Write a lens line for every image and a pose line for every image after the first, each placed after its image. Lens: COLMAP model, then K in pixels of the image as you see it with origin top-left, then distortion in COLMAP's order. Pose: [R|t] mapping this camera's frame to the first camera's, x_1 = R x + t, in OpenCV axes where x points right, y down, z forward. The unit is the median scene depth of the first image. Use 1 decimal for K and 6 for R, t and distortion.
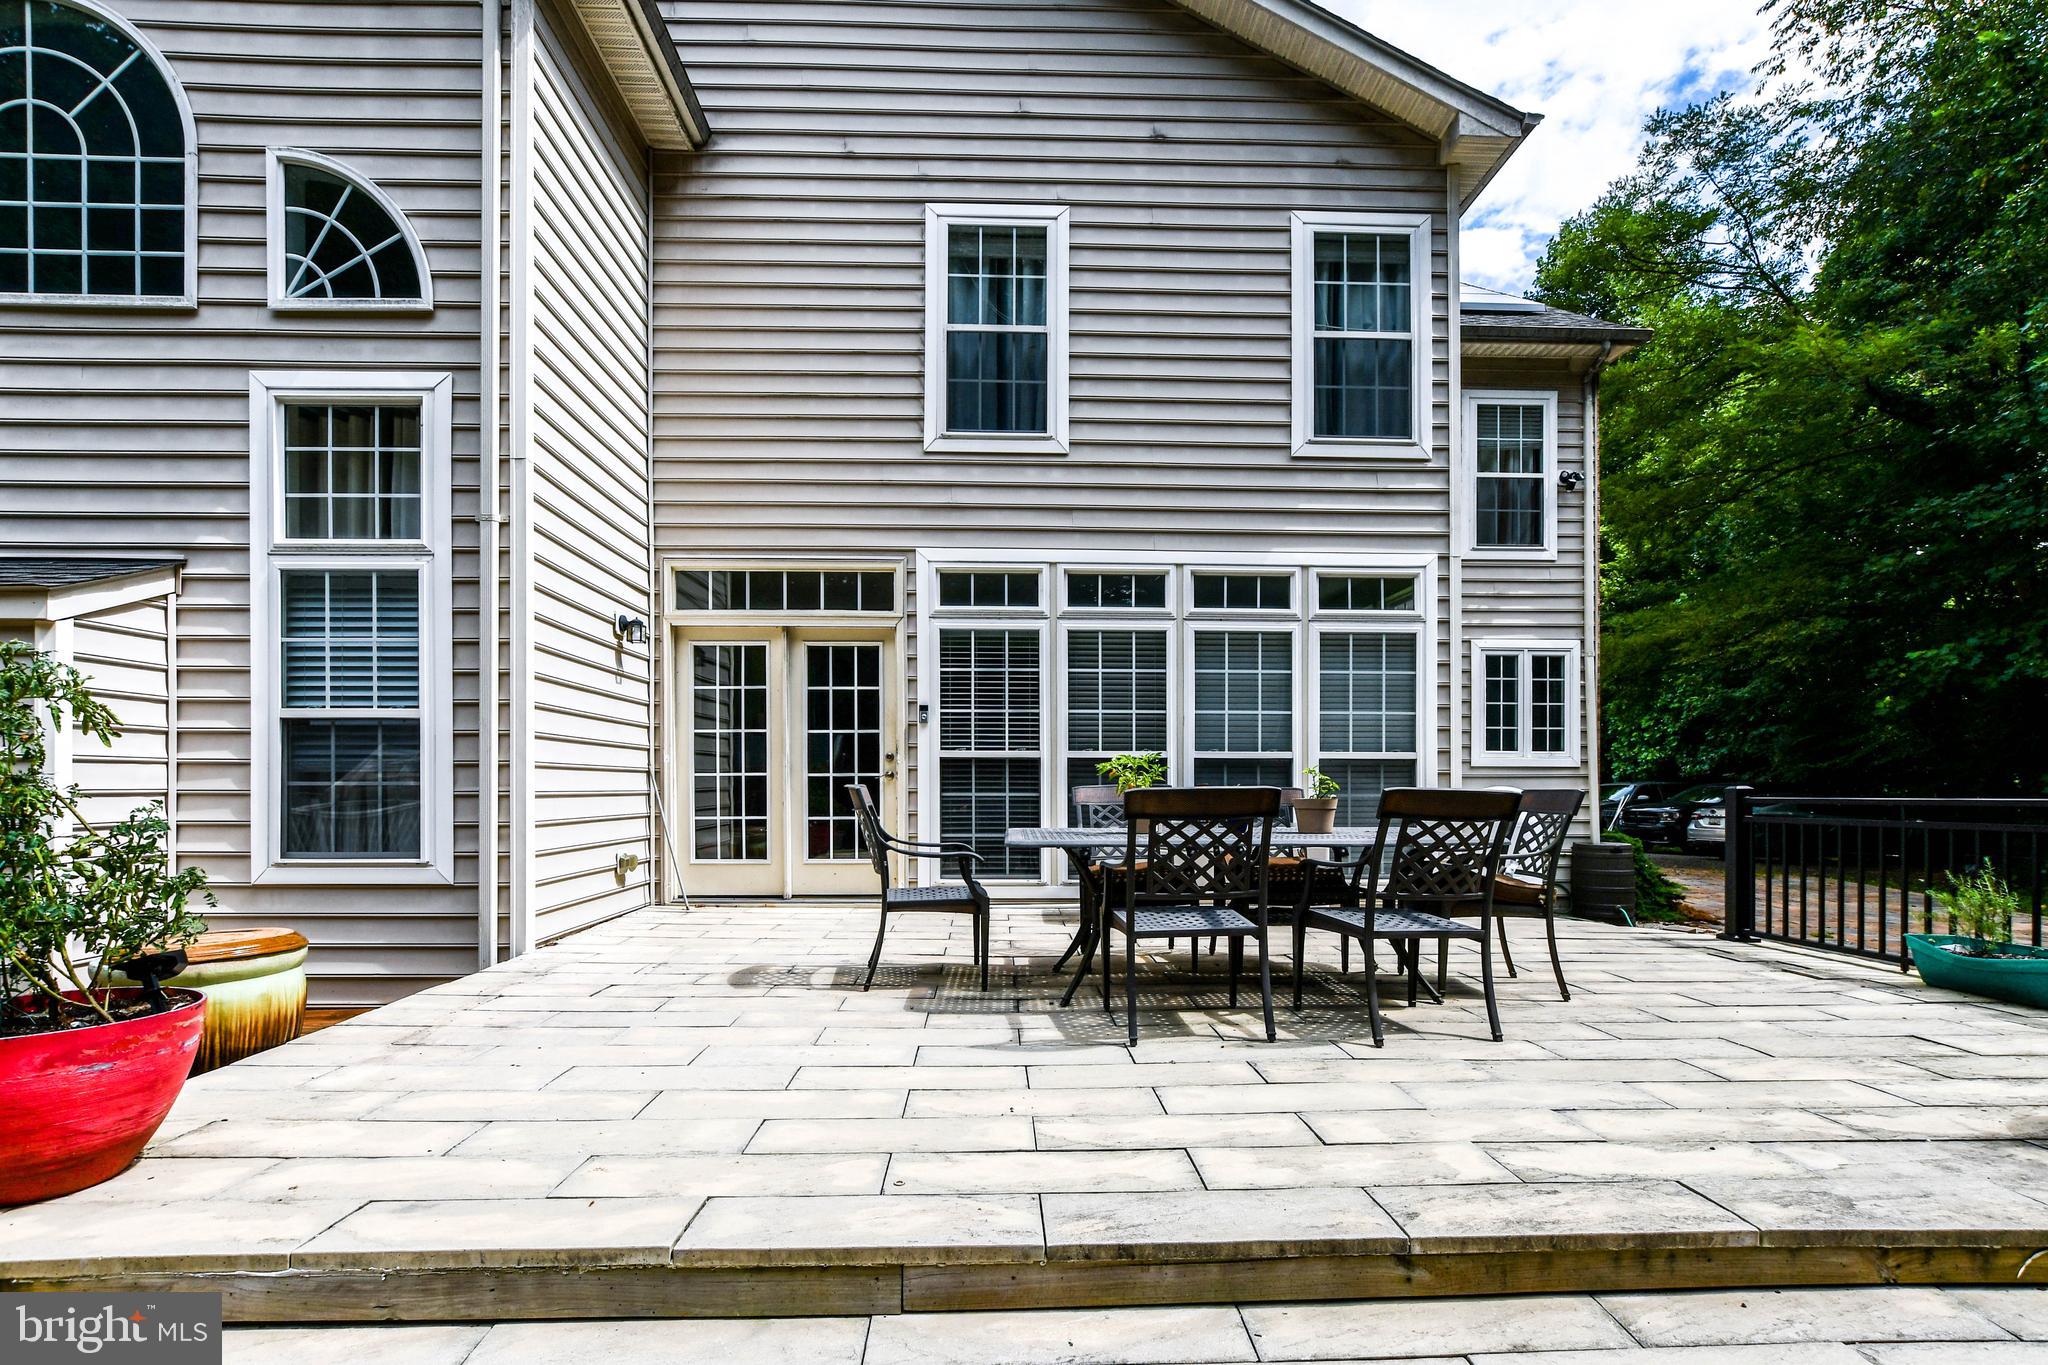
lens RADIAL K [[904.7, 0, 1009.4], [0, 904.7, 798.3], [0, 0, 1]] dist [-0.009878, 0.004443]
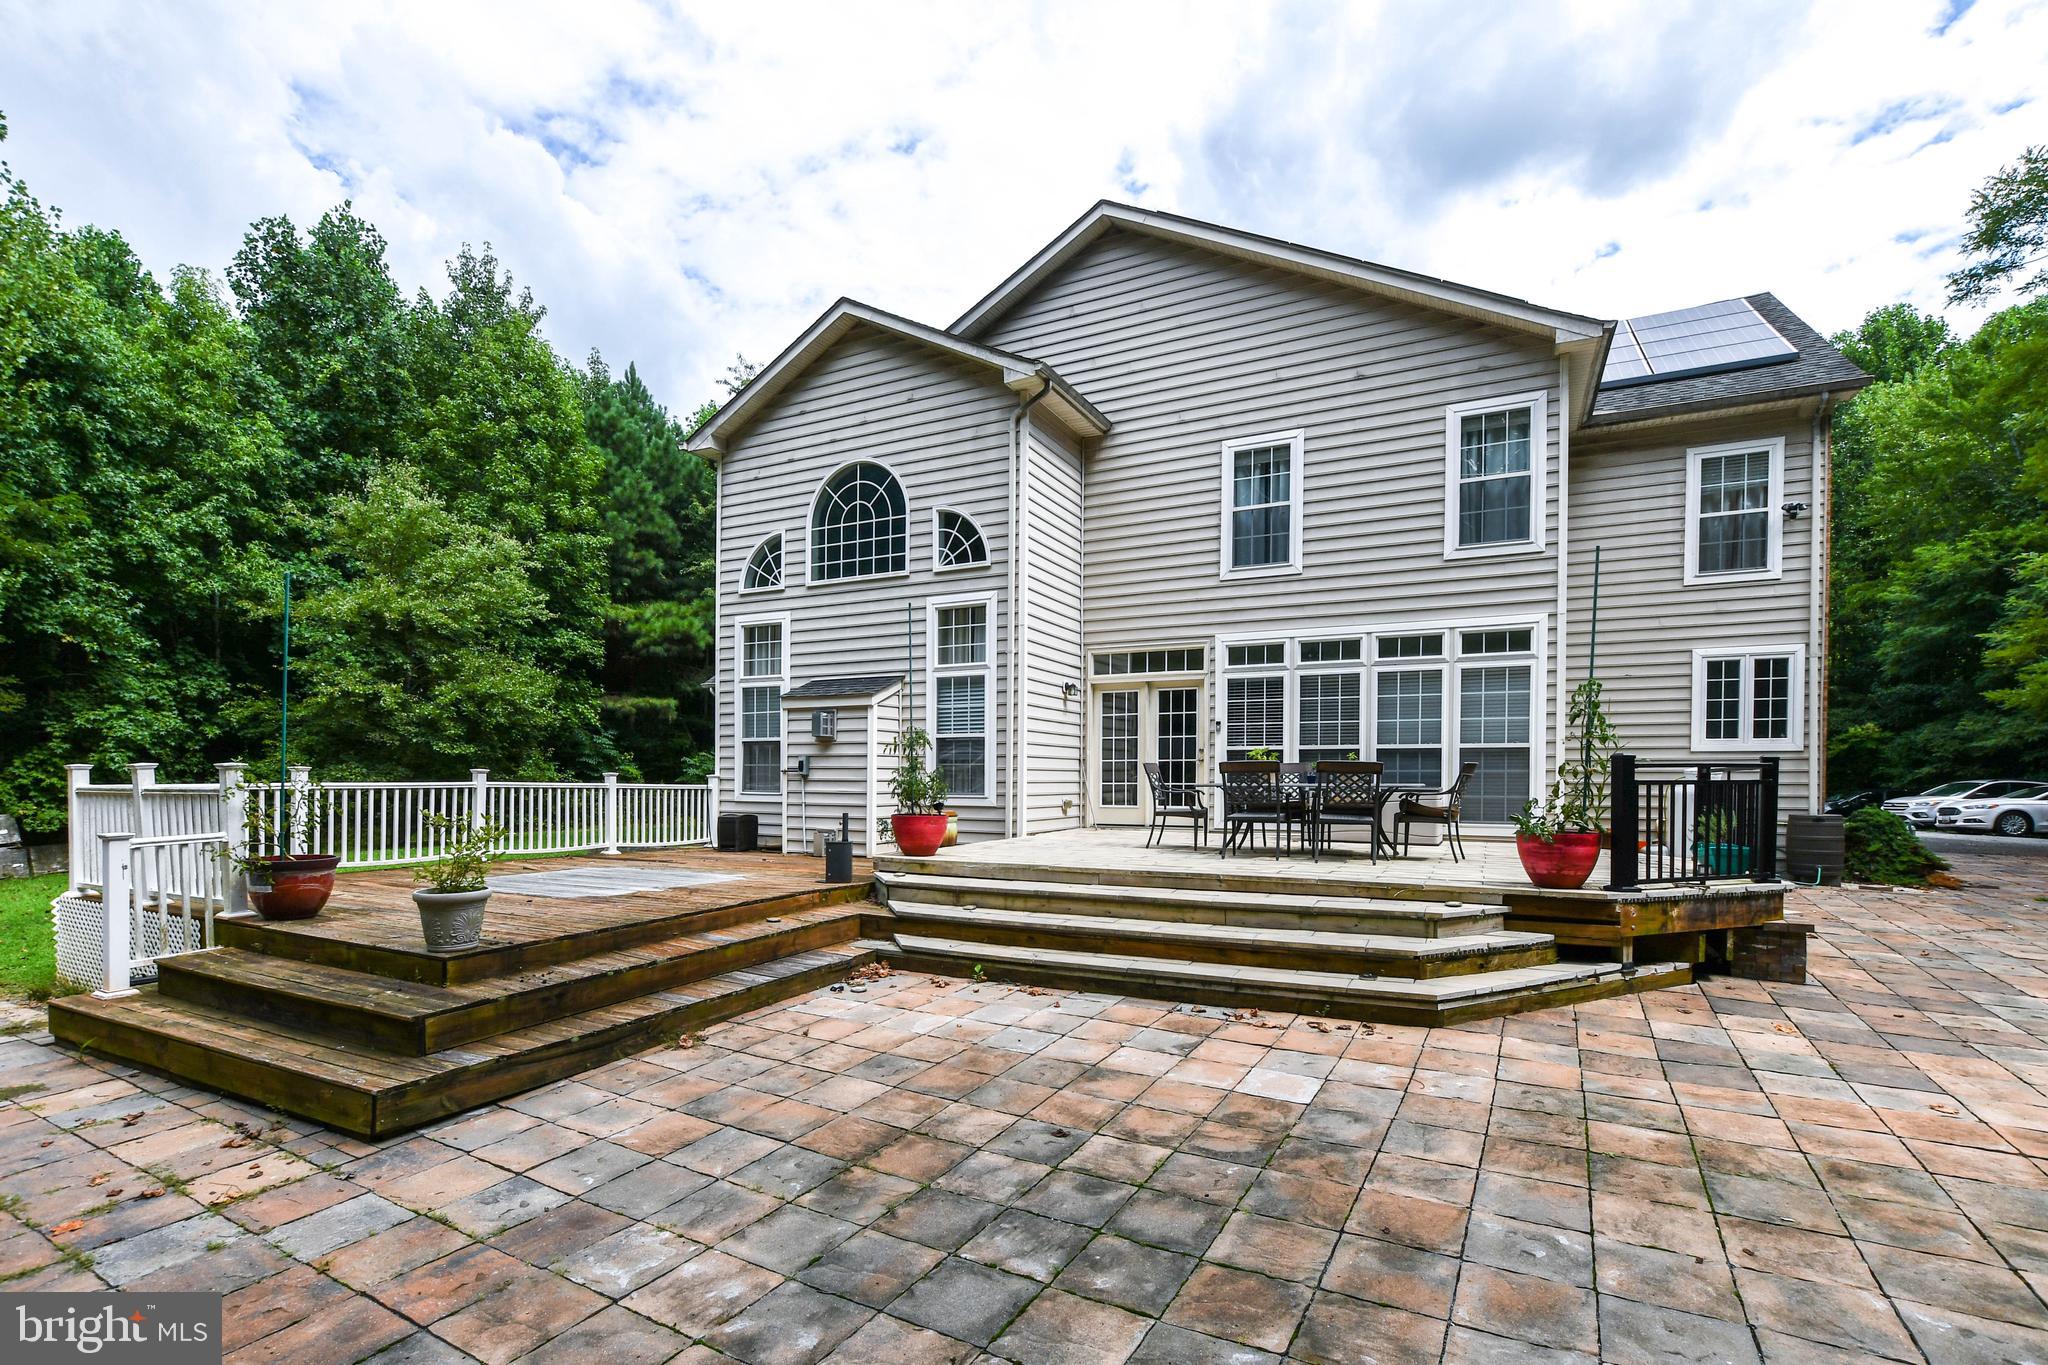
lens RADIAL K [[904.7, 0, 1042.8], [0, 904.7, 815.0], [0, 0, 1]] dist [-0.009878, 0.004443]
pose [[0.886899, 0.019966, -0.461531, 0.431620], [-0.008007, 0.999580, 0.027856, 0.037245], [0.461893, -0.021009, 0.886687, -0.770136]]
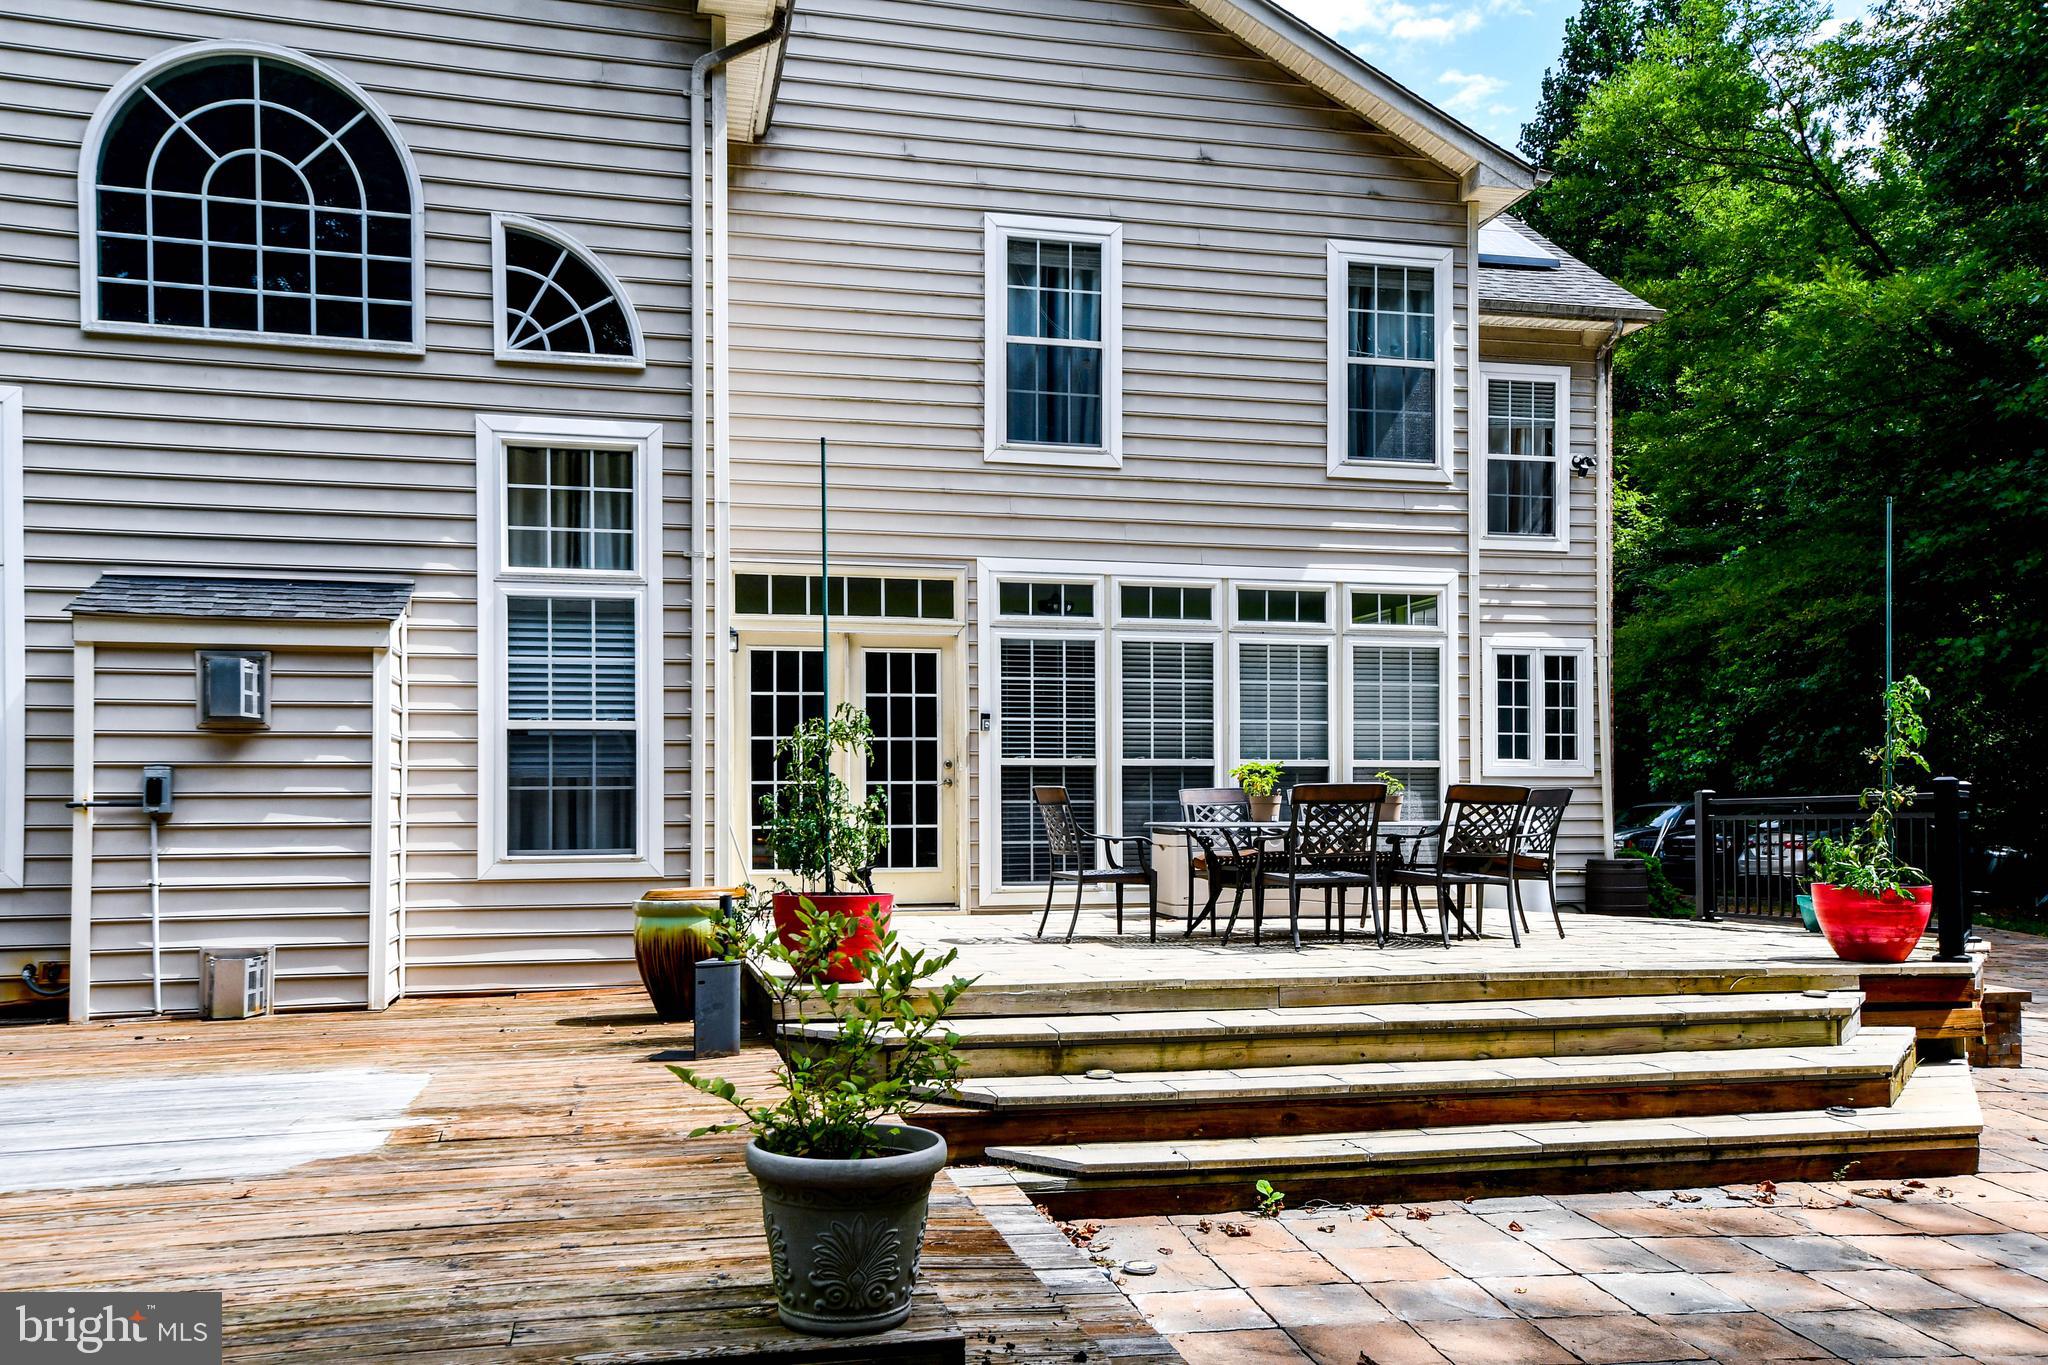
lens RADIAL K [[1642.7, 0, 986.9], [0, 1642.7, 841.6], [0, 0, 1]] dist [0.045422, 0.010831]
pose [[0.981284, -0.007769, 0.192408, -0.445476], [0.007783, 0.999969, 0.000682, 0.038472], [-0.192408, 0.000828, 0.981315, -0.797758]]
